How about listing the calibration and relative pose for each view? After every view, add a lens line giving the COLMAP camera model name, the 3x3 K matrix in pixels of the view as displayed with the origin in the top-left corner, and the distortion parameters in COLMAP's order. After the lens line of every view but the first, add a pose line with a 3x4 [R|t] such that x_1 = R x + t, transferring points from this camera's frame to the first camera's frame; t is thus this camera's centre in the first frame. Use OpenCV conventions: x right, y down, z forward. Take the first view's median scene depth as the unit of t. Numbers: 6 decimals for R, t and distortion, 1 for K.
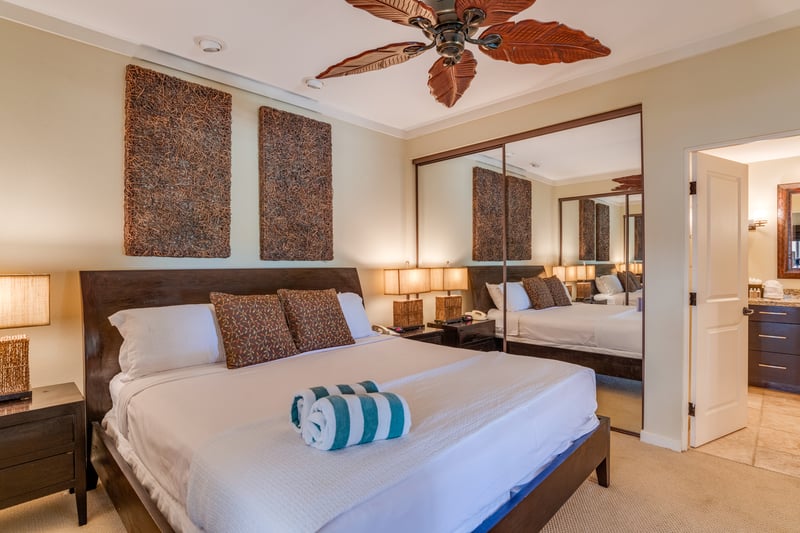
lens RADIAL K [[412.8, 0, 401.0], [0, 412.8, 266.3], [0, 0, 1]] dist [-0.073273, 0.025454]
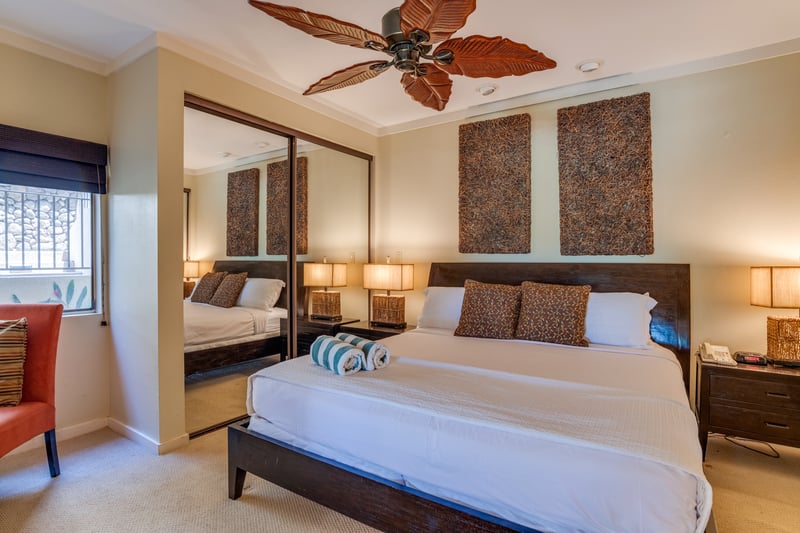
lens RADIAL K [[413.4, 0, 402.9], [0, 413.4, 264.0], [0, 0, 1]] dist [-0.018398, 0.002278]
pose [[0.179341, 0.016718, -0.983645, 0.711105], [-0.004555, 0.999859, 0.016163, -0.007924], [0.983776, 0.001582, 0.179392, 0.445071]]
